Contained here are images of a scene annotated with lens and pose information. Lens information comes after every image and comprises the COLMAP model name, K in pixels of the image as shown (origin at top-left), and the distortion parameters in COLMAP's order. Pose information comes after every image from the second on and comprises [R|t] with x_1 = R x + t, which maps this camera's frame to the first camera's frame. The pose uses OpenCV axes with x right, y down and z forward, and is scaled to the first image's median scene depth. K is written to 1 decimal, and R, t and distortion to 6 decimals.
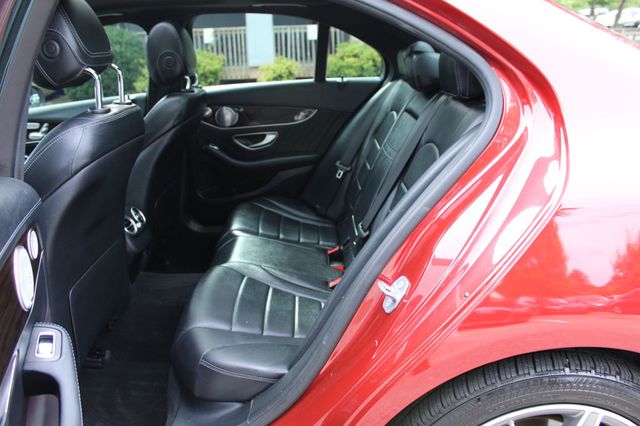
lens RADIAL K [[536.2, 0, 320.0], [0, 536.2, 213.0], [0, 0, 1]] dist [-0.141472, 0.107139]
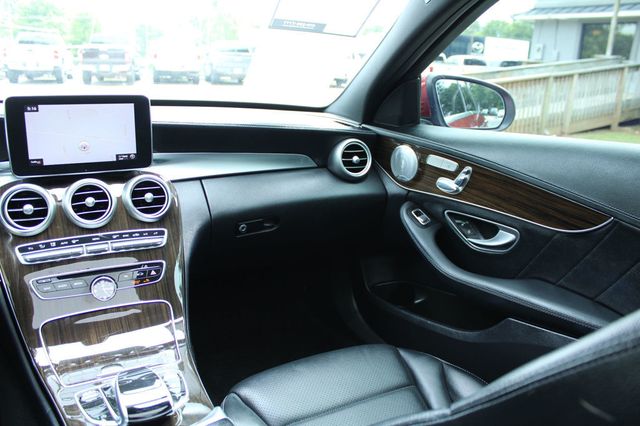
lens RADIAL K [[536.2, 0, 320.0], [0, 536.2, 213.0], [0, 0, 1]] dist [-0.141472, 0.107139]
pose [[0.504358, 0.292925, -0.812292, -0.042200], [-0.323483, 0.936295, 0.136789, -0.032675], [0.800614, 0.193772, 0.566983, 0.133434]]
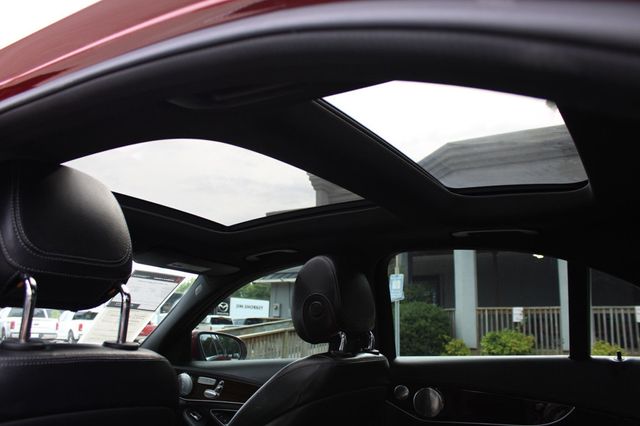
lens RADIAL K [[536.2, 0, 320.0], [0, 536.2, 213.0], [0, 0, 1]] dist [-0.141472, 0.107139]
pose [[0.833661, -0.068925, -0.547958, 0.017575], [-0.213958, 0.874392, -0.435501, -0.015373], [0.509147, 0.480300, 0.714199, 0.072998]]
